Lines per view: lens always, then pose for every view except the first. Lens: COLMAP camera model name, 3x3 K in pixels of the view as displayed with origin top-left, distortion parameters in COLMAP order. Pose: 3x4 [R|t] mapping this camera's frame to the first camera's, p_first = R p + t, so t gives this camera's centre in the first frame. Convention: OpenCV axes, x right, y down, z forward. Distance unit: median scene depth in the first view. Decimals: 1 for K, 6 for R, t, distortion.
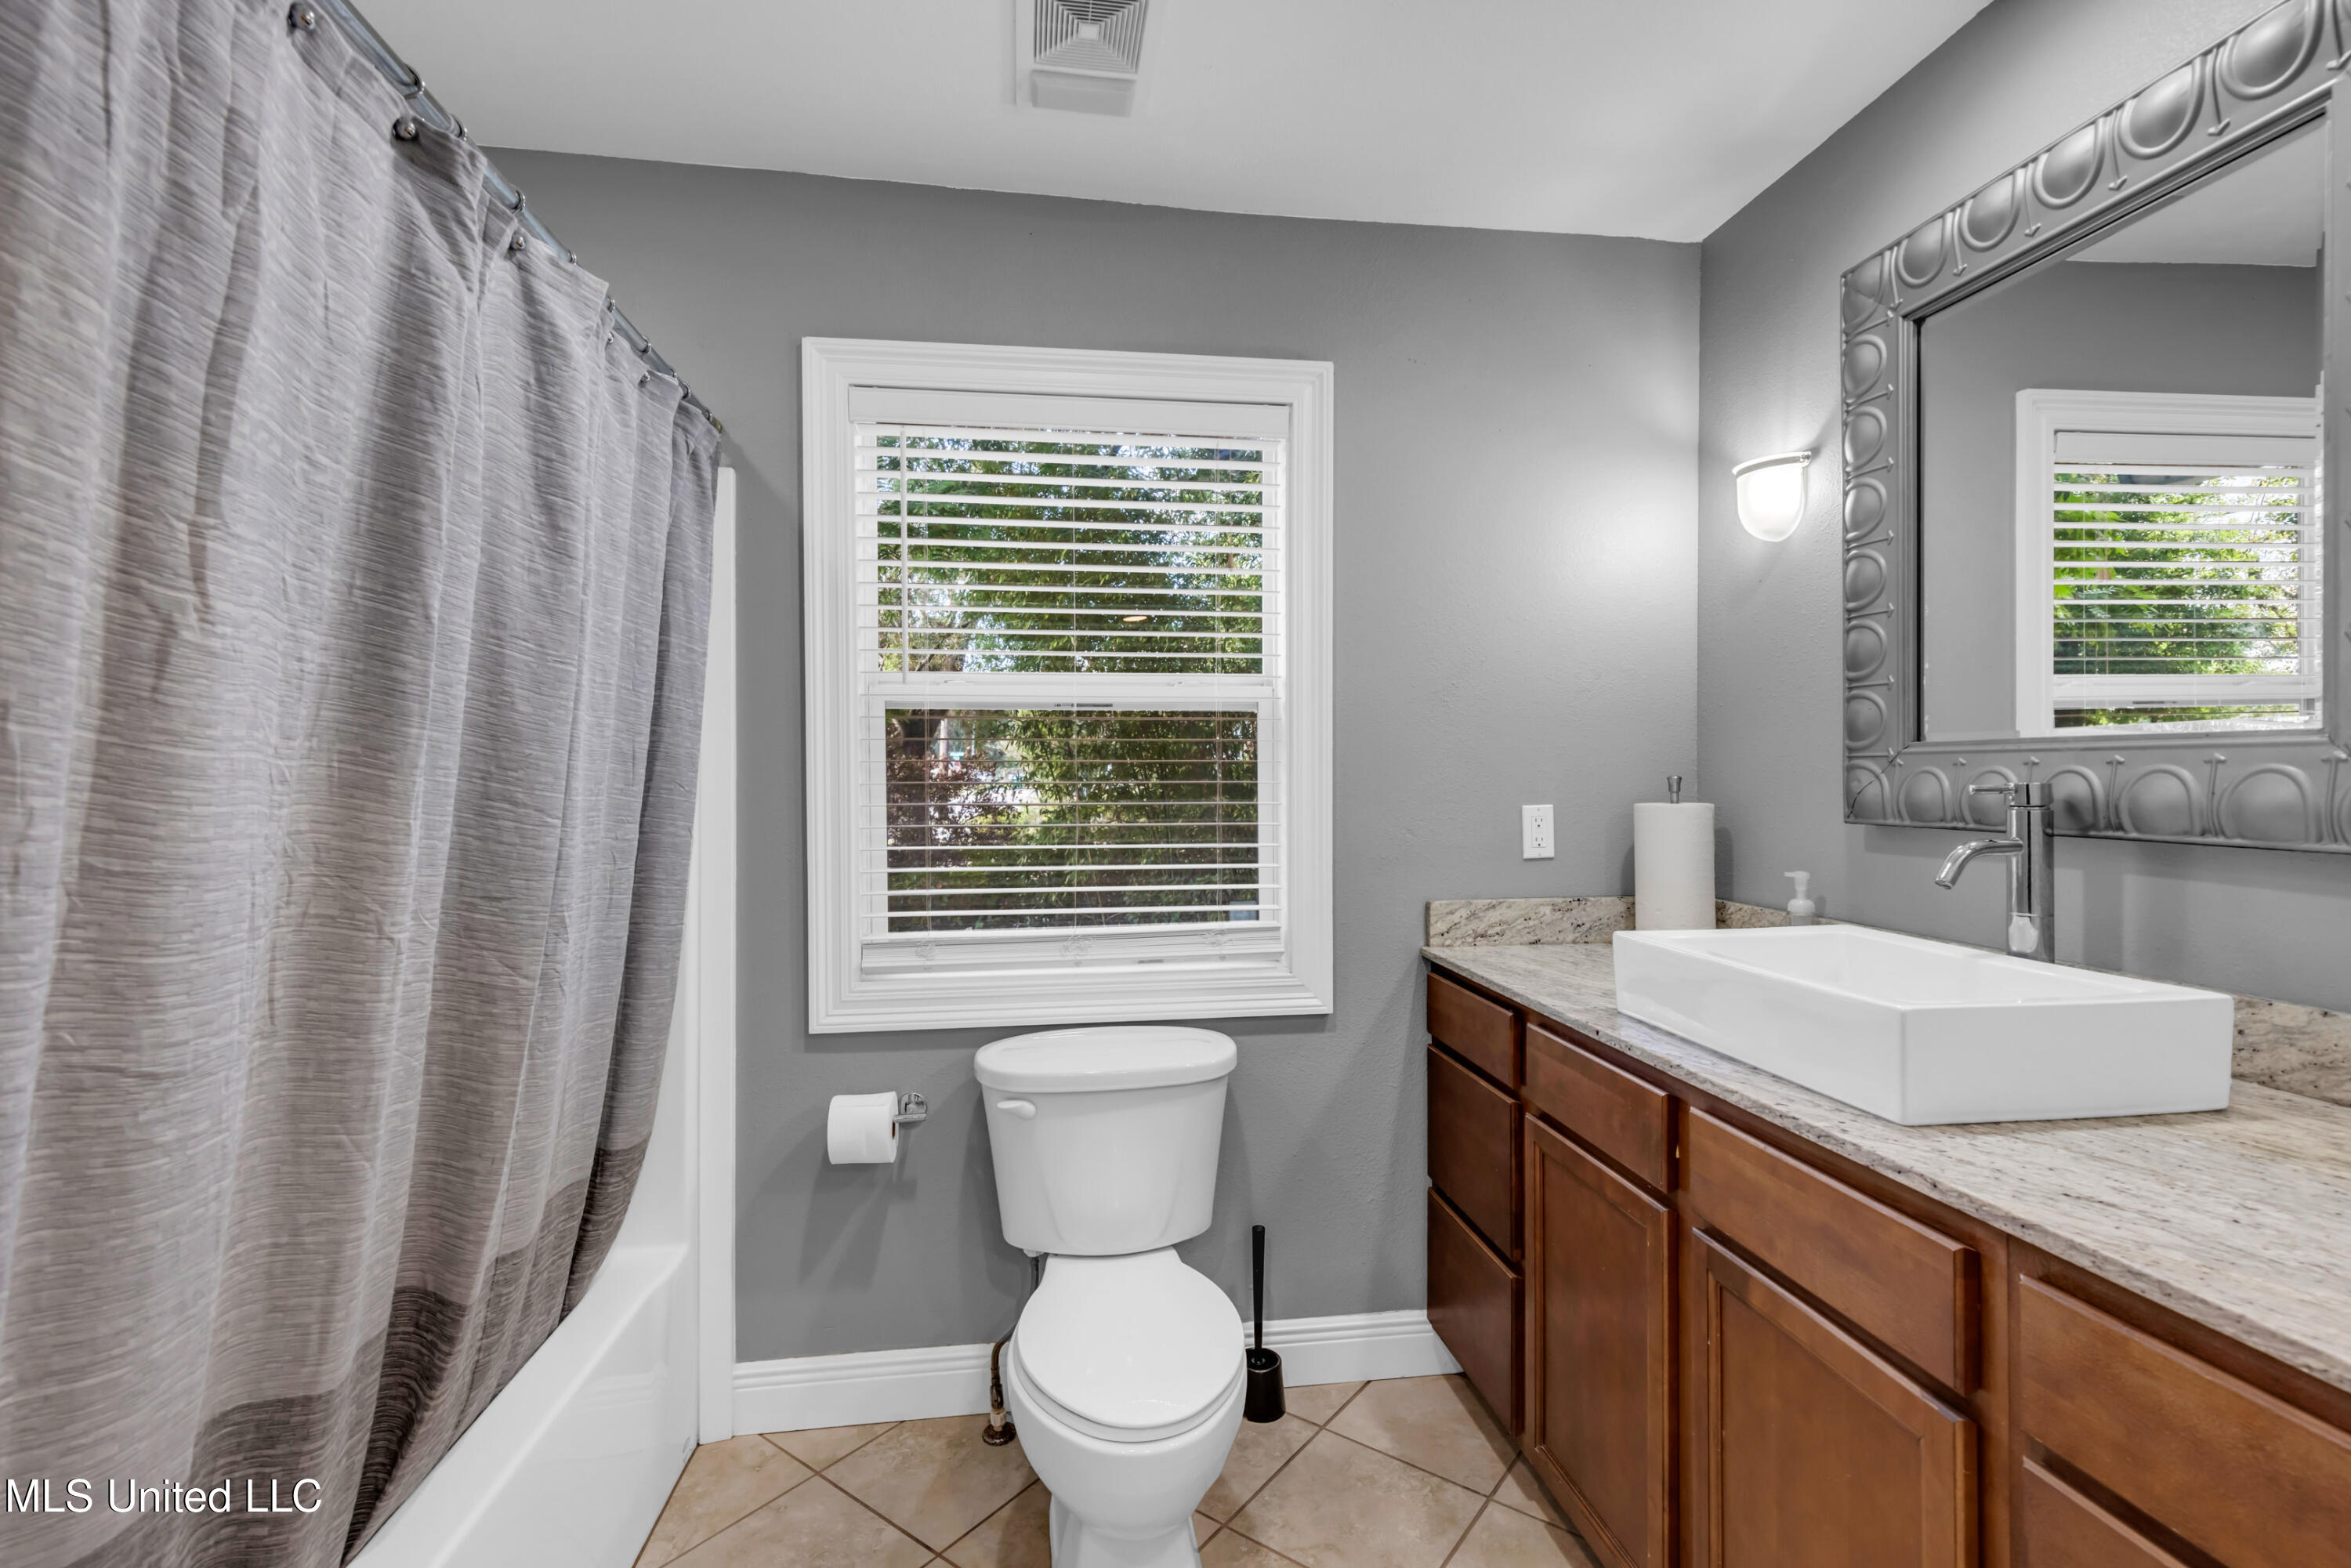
lens RADIAL K [[1060.5, 0, 1184.1], [0, 1060.5, 777.2], [0, 0, 1]] dist [0.008410, -0.000464]
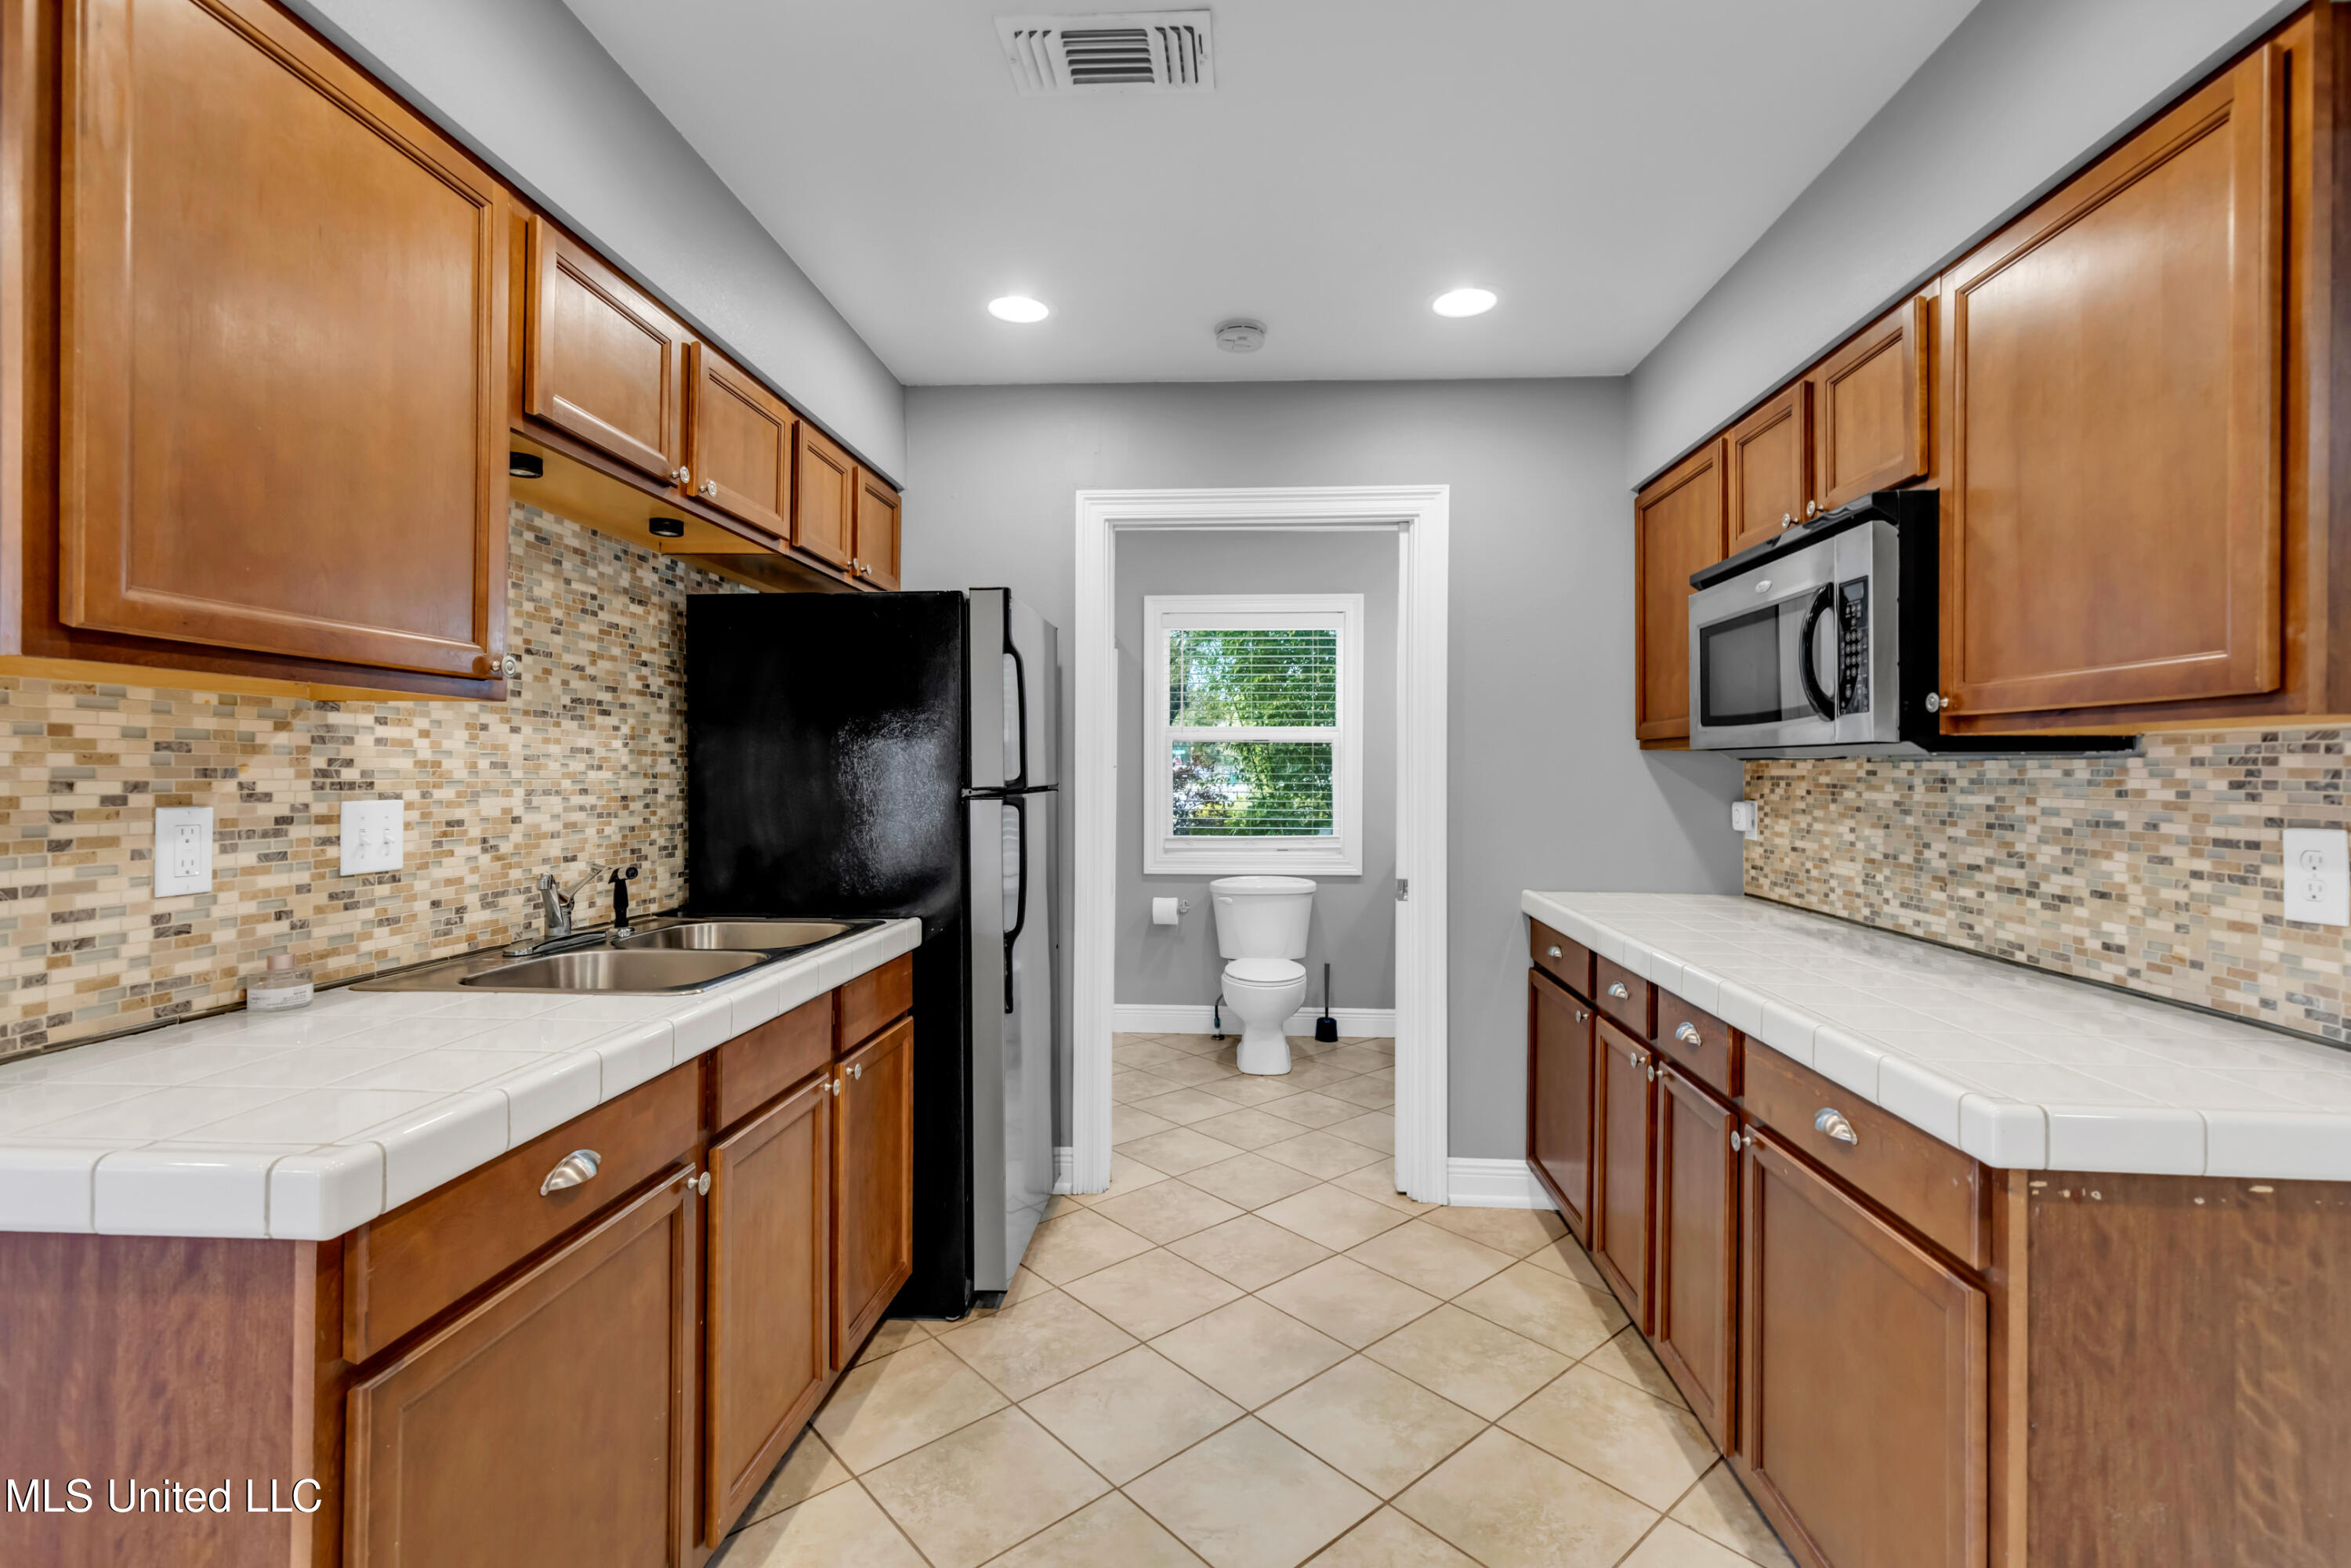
lens RADIAL K [[1060.5, 0, 1184.1], [0, 1060.5, 777.2], [0, 0, 1]] dist [0.008410, -0.000464]
pose [[0.979844, 0.010124, -0.199506, 0.256548], [-0.009665, 0.999948, 0.003274, 0.006892], [0.199528, -0.001280, 0.979891, -1.560166]]
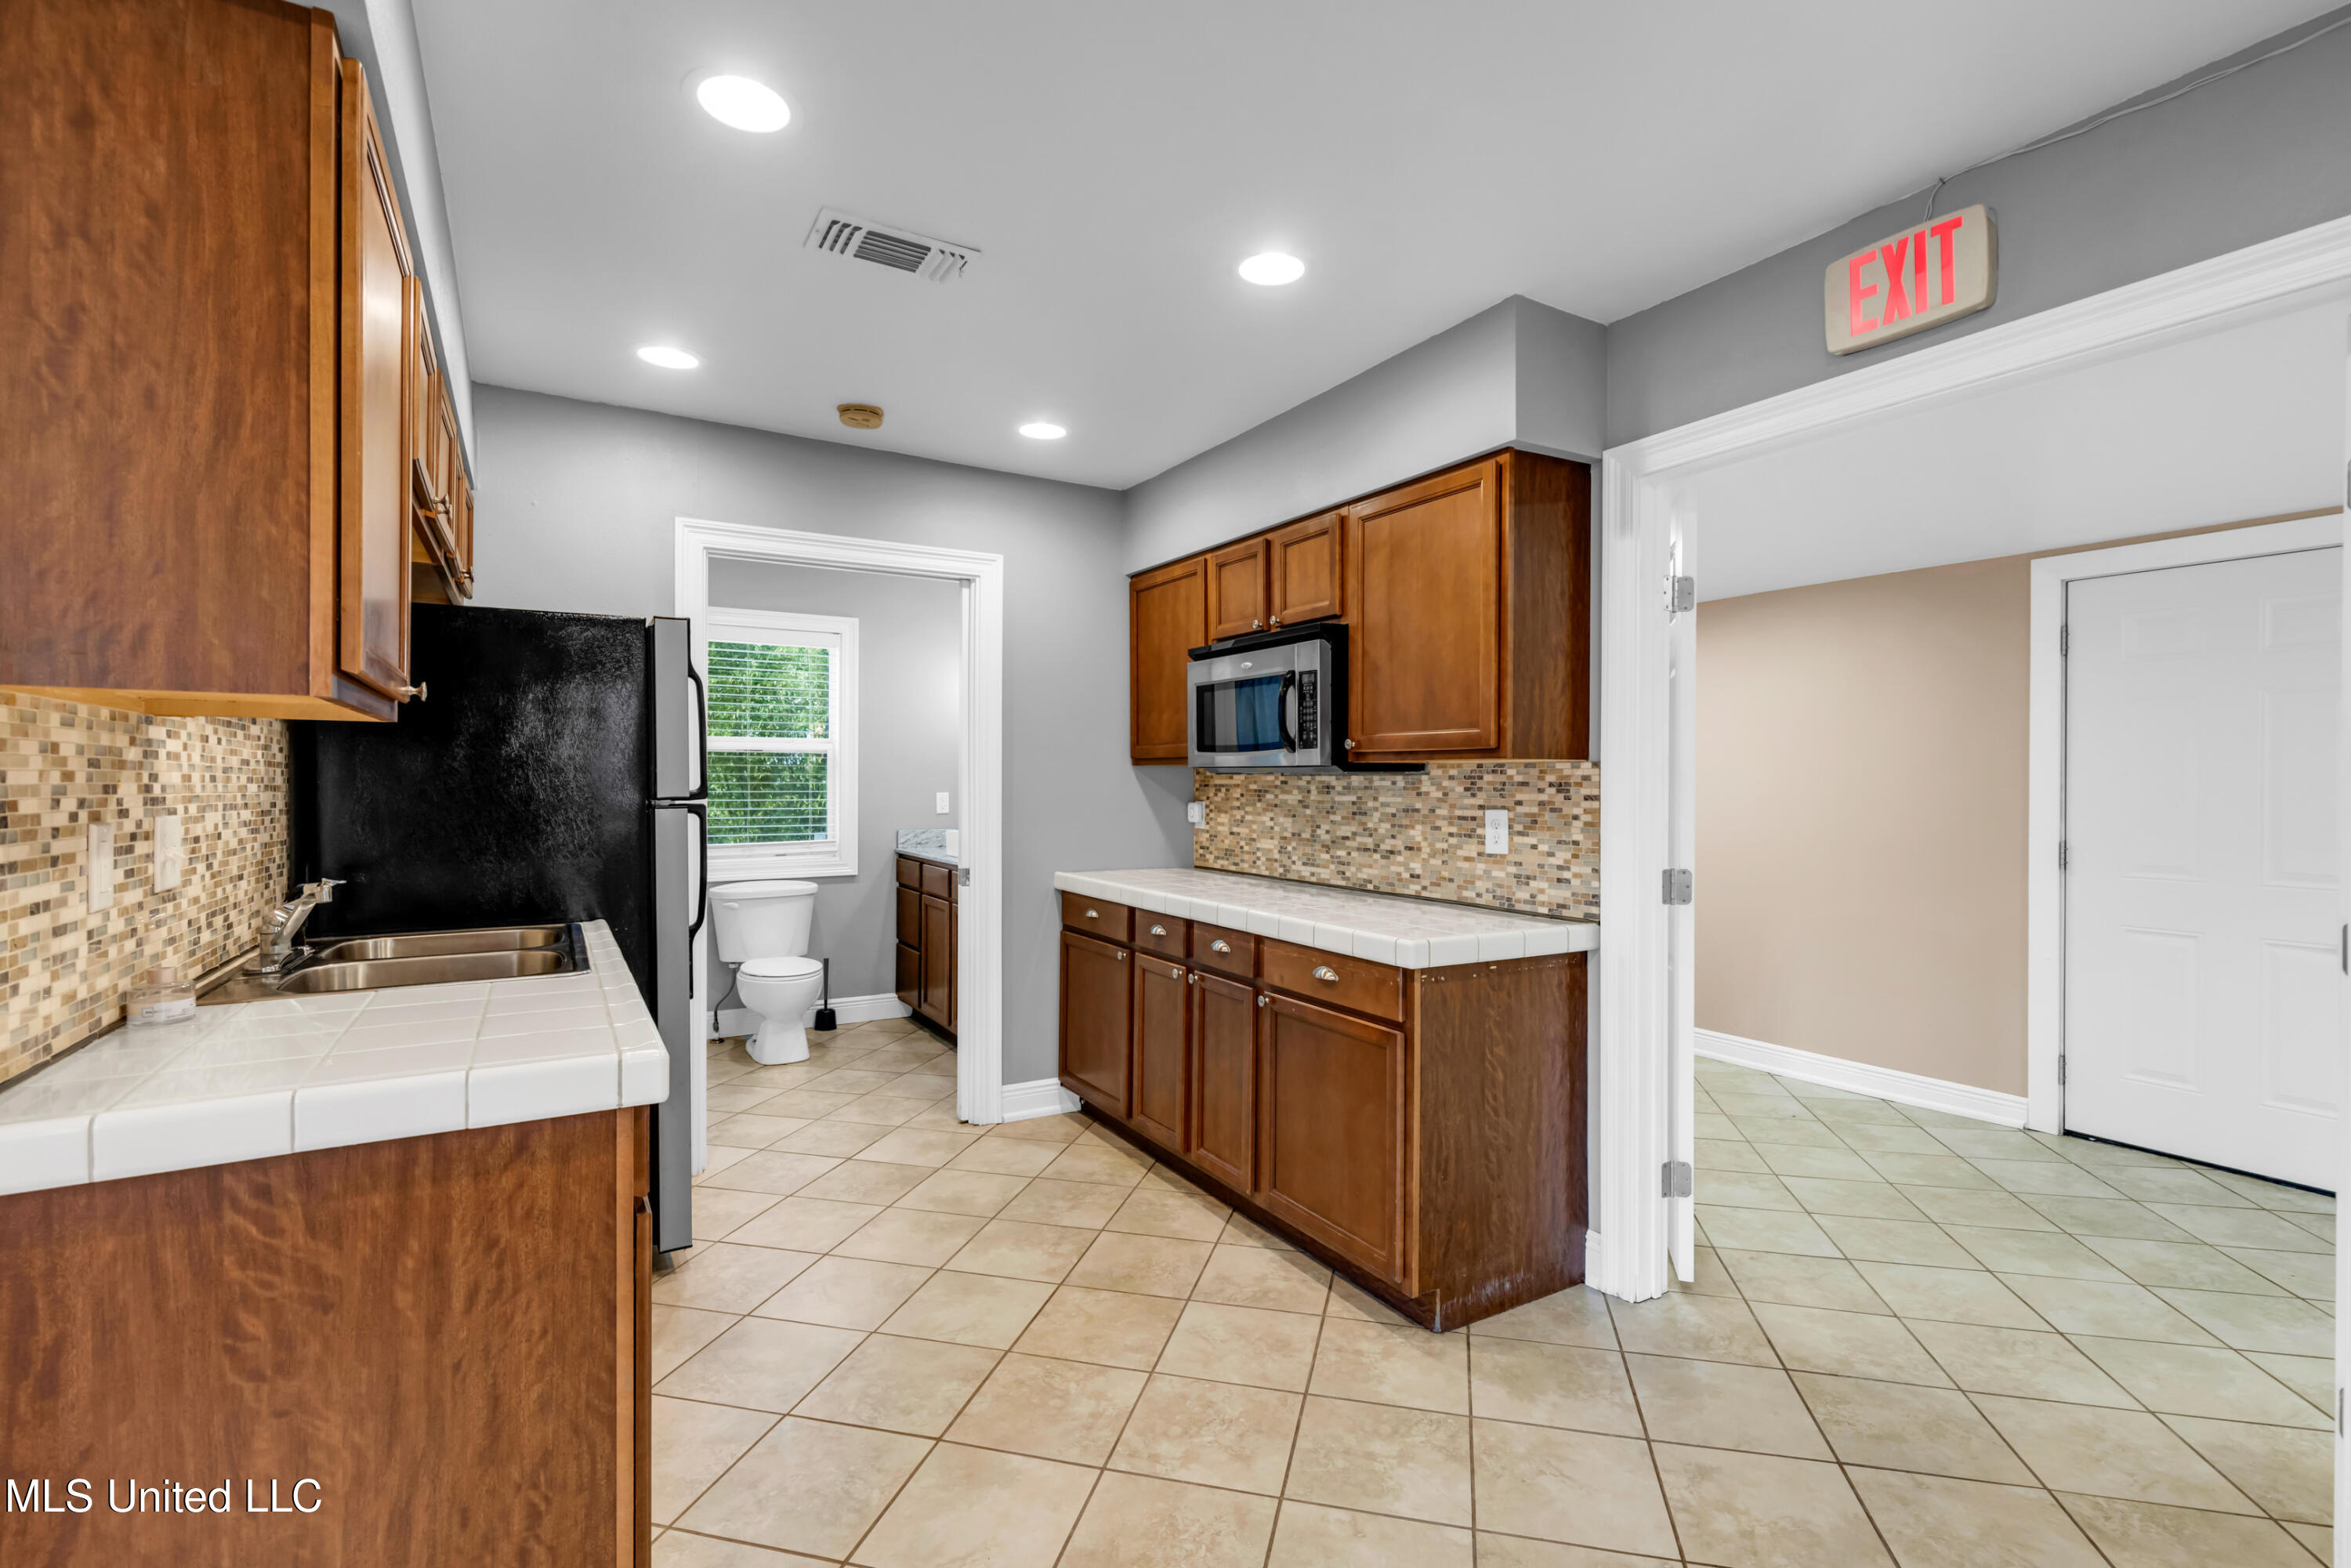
lens RADIAL K [[1077.5, 0, 1189.1], [0, 1077.5, 794.6], [0, 0, 1]] dist [0.021416, -0.000600]
pose [[0.920160, 0.003022, 0.391532, -0.164855], [-0.006744, 0.999944, 0.008131, 0.005446], [-0.391485, -0.010122, 0.920129, -1.964349]]
